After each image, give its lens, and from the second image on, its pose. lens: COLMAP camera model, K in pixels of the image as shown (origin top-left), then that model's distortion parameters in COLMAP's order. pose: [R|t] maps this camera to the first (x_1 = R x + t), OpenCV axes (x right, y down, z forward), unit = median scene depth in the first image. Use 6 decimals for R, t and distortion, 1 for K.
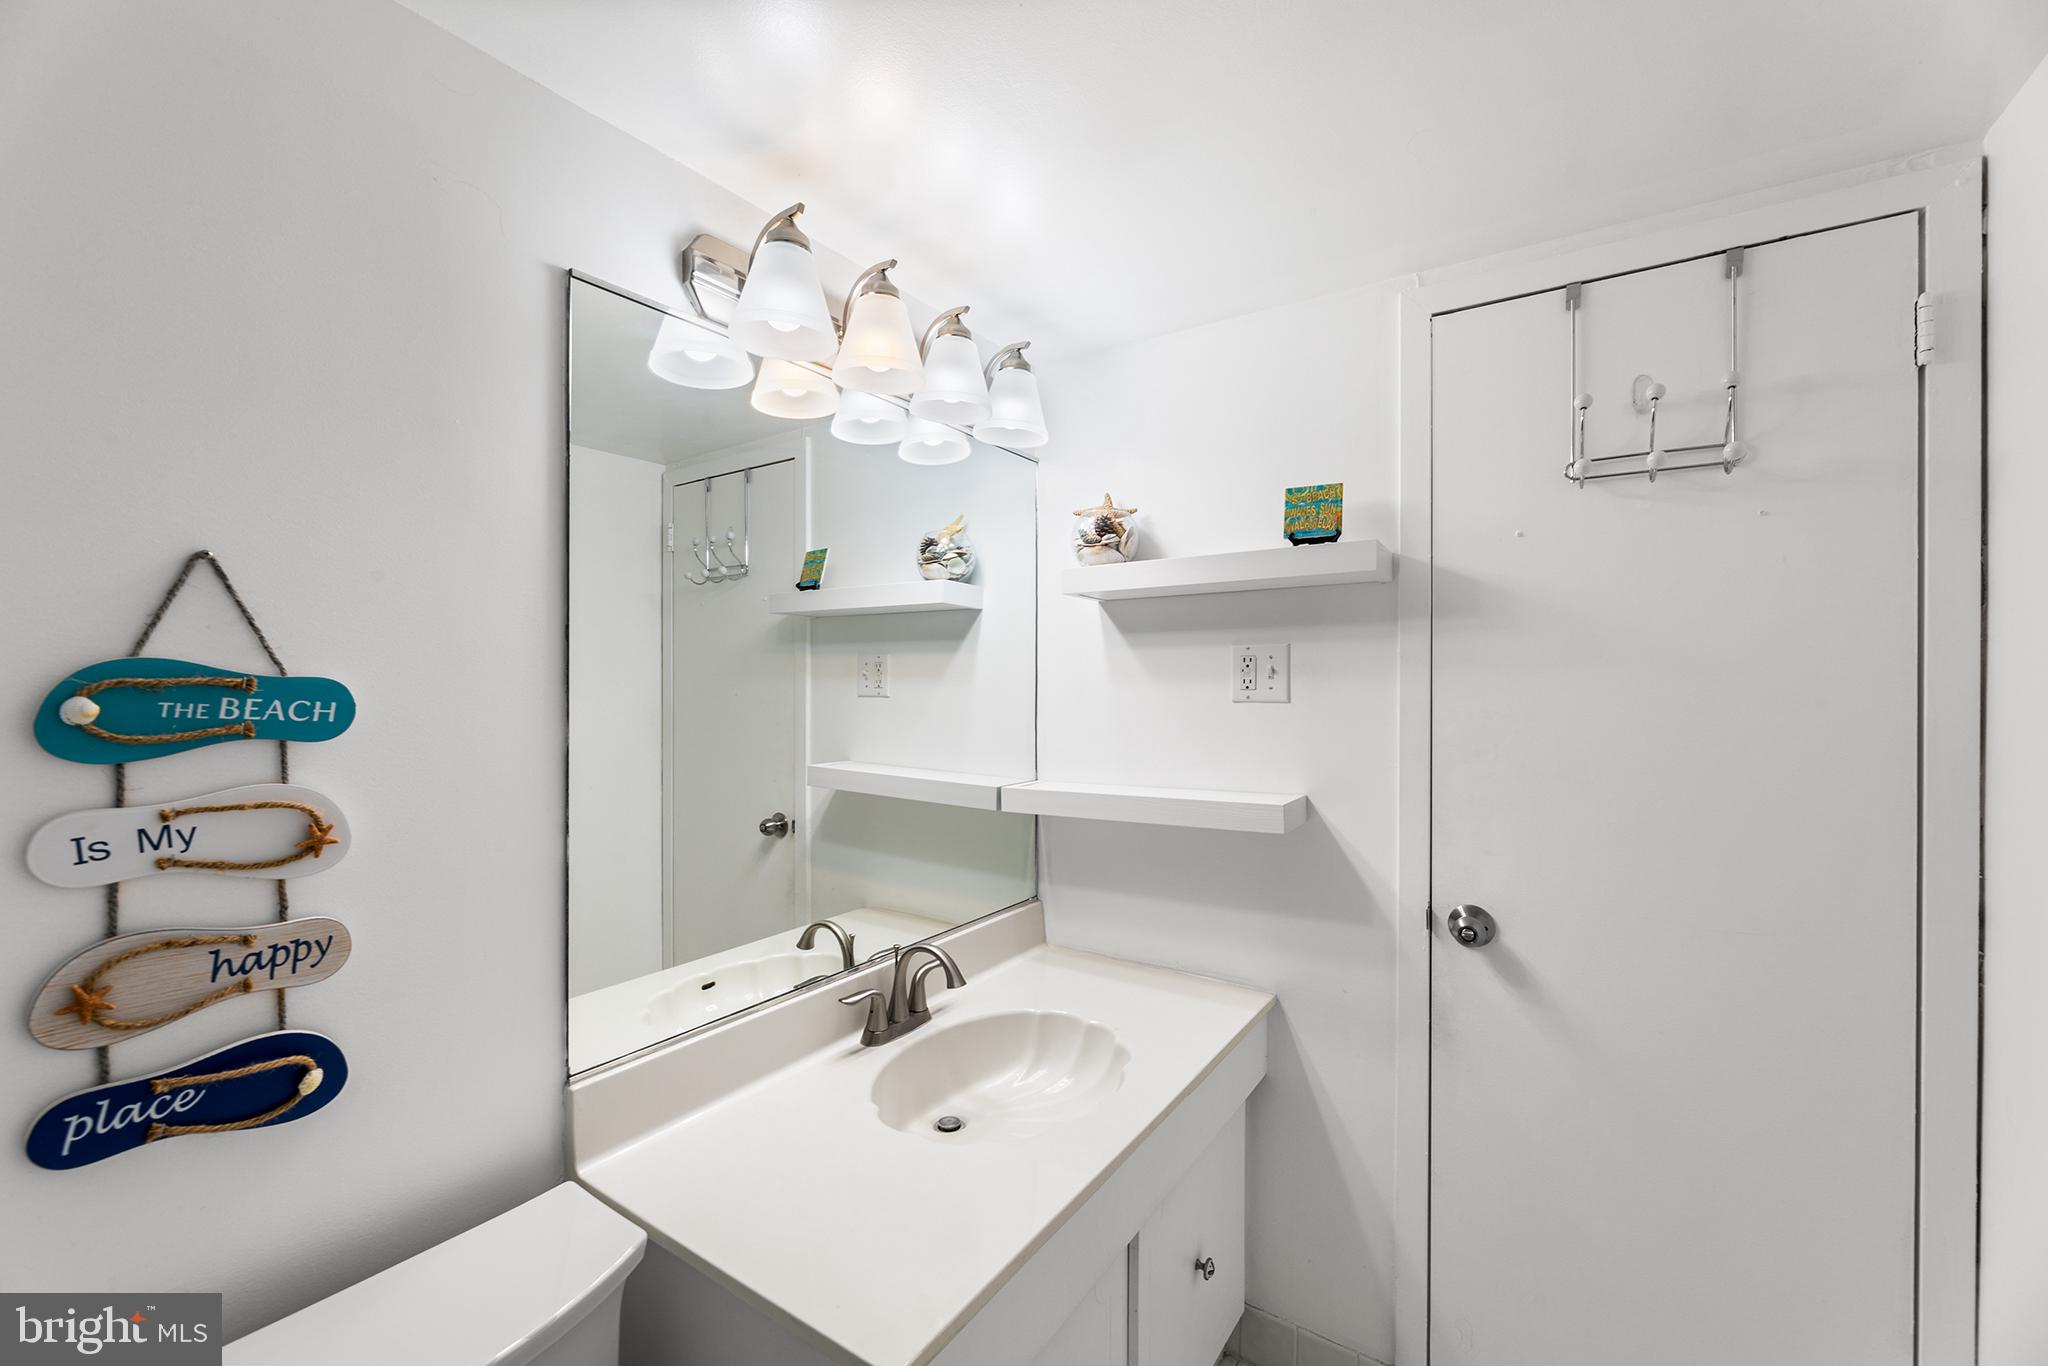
lens RADIAL K [[843.9, 0, 1014.0], [0, 843.9, 686.6], [0, 0, 1]] dist [0.000282, 0.000287]
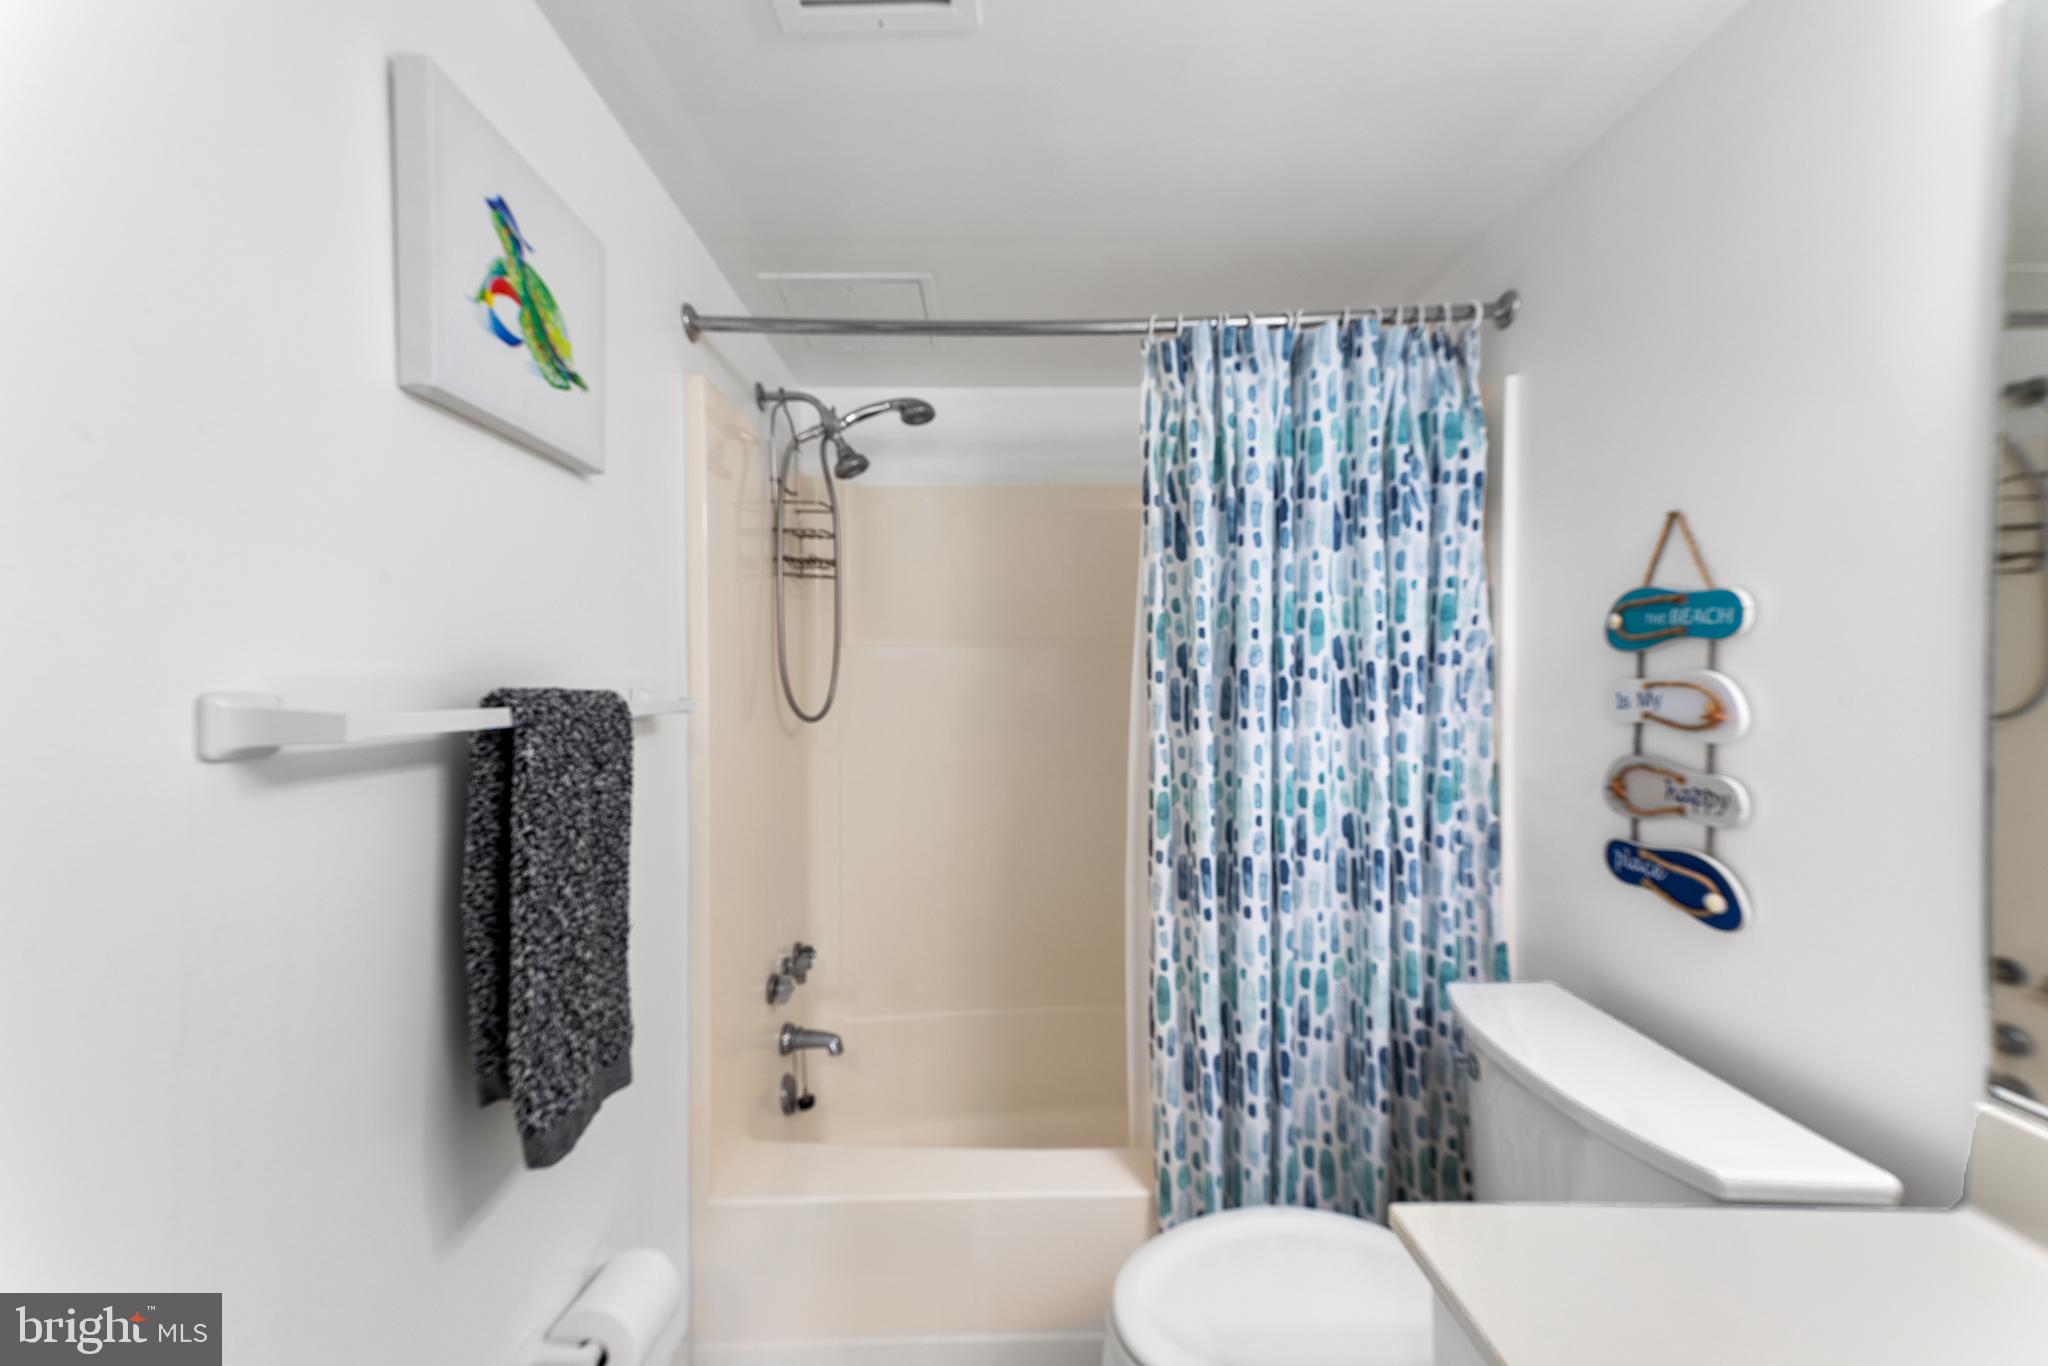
lens RADIAL K [[791.9, 0, 1001.1], [0, 791.9, 684.0], [0, 0, 1]] dist [0.033679, -0.000046]
pose [[-0.813343, 0.011954, -0.581661, 0.828958], [0.002717, 0.999856, 0.016749, 0.116010], [0.581777, 0.012042, -0.813259, 1.466576]]
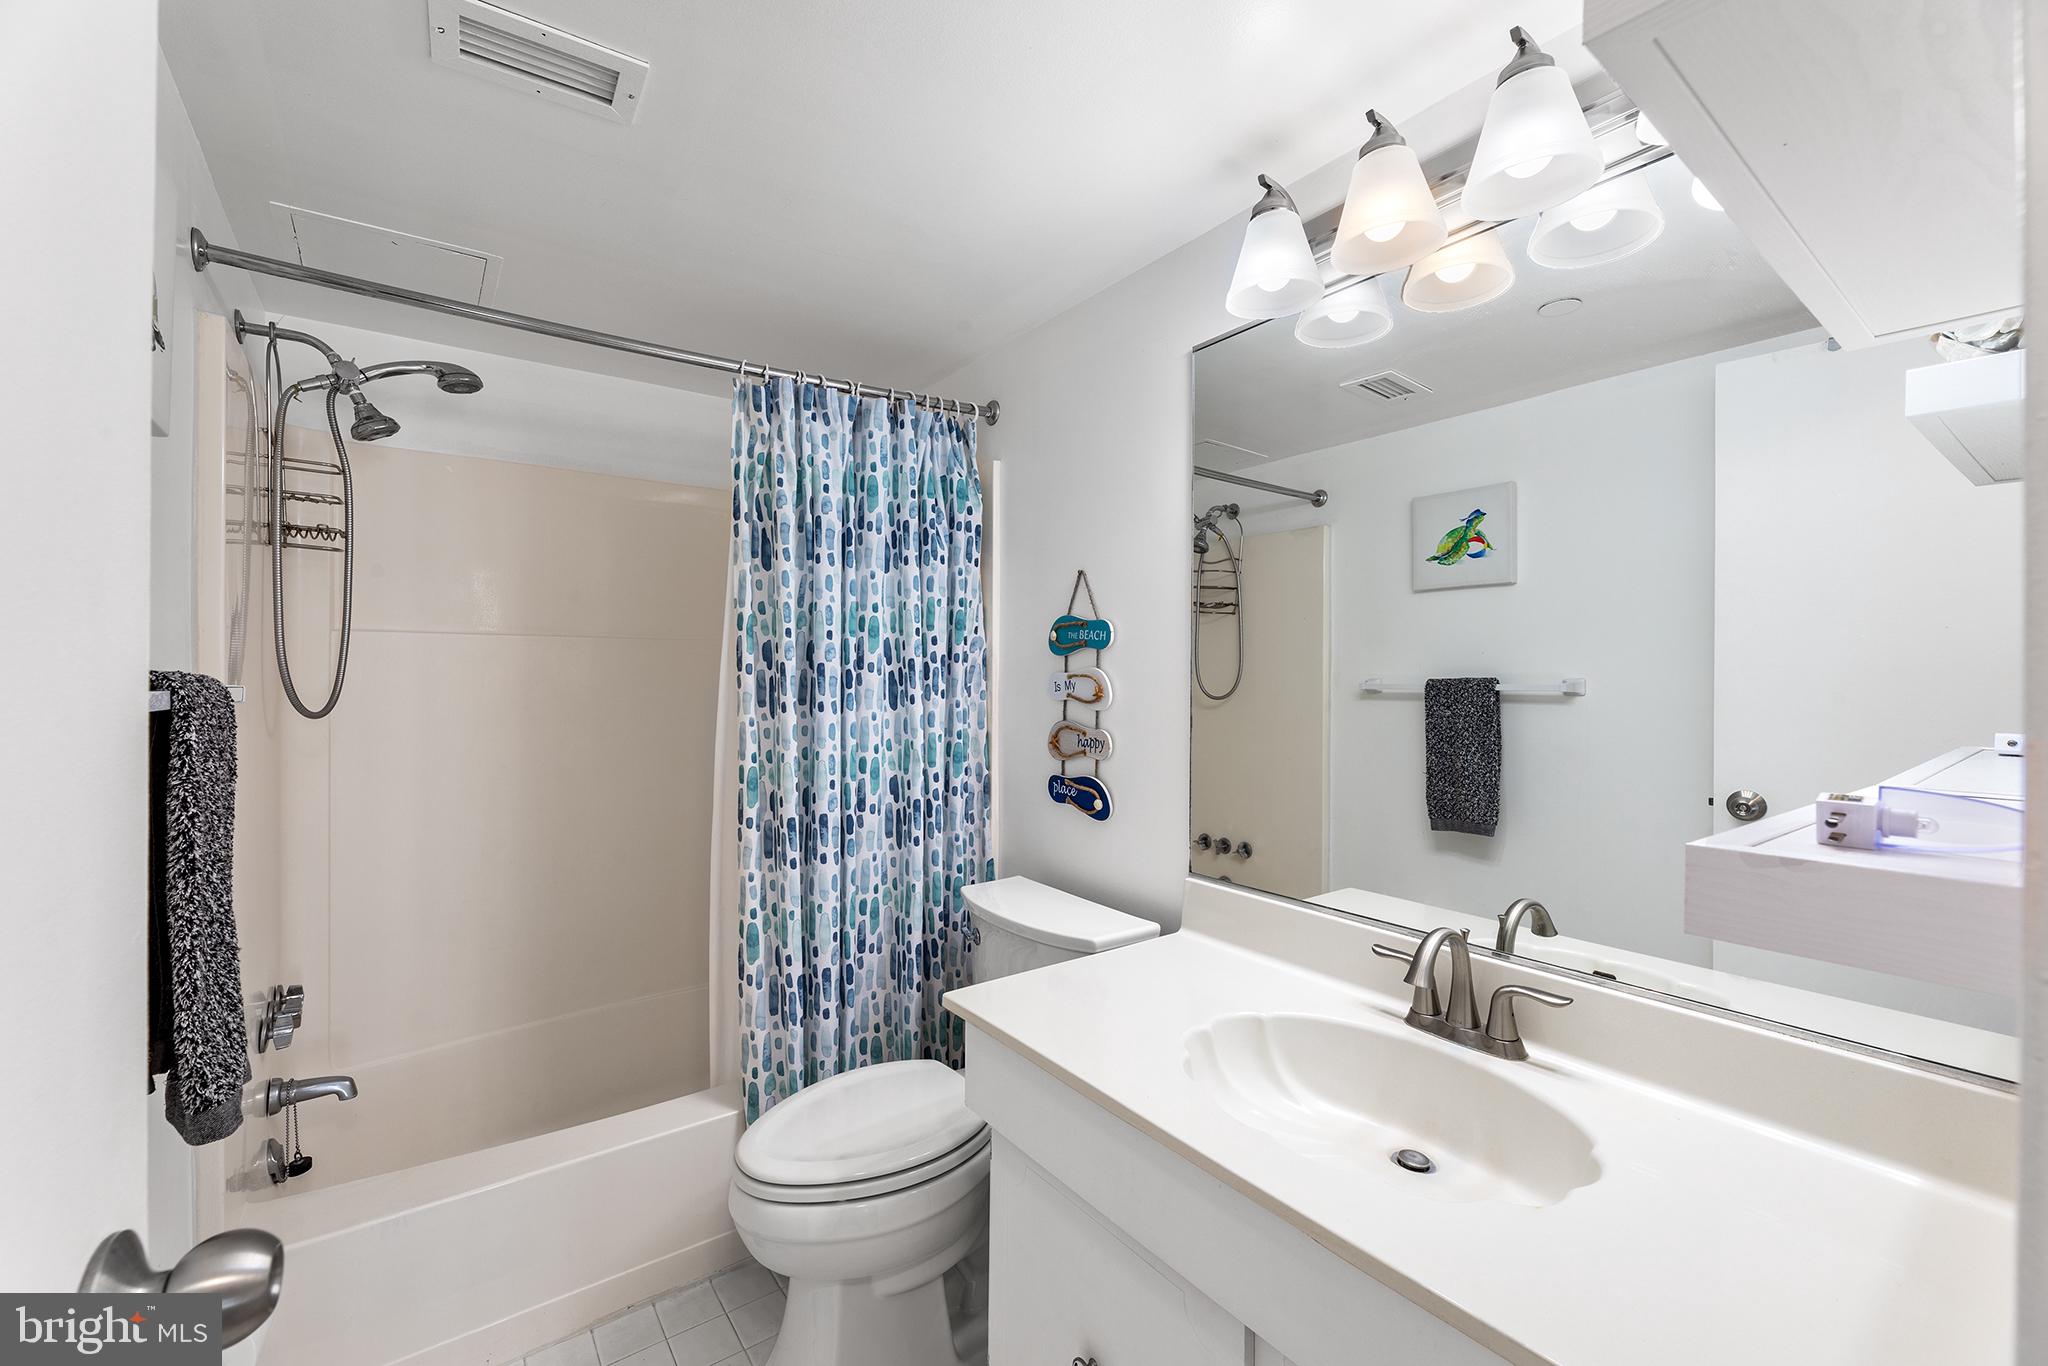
lens RADIAL K [[849.6, 0, 1022.1], [0, 849.6, 664.5], [0, 0, 1]] dist [-0.001087, 0.000115]
pose [[-0.329876, -0.007600, -0.943994, 1.401844], [-0.008895, 0.999948, -0.004942, 0.124652], [0.943982, 0.006767, -0.329926, 1.641742]]
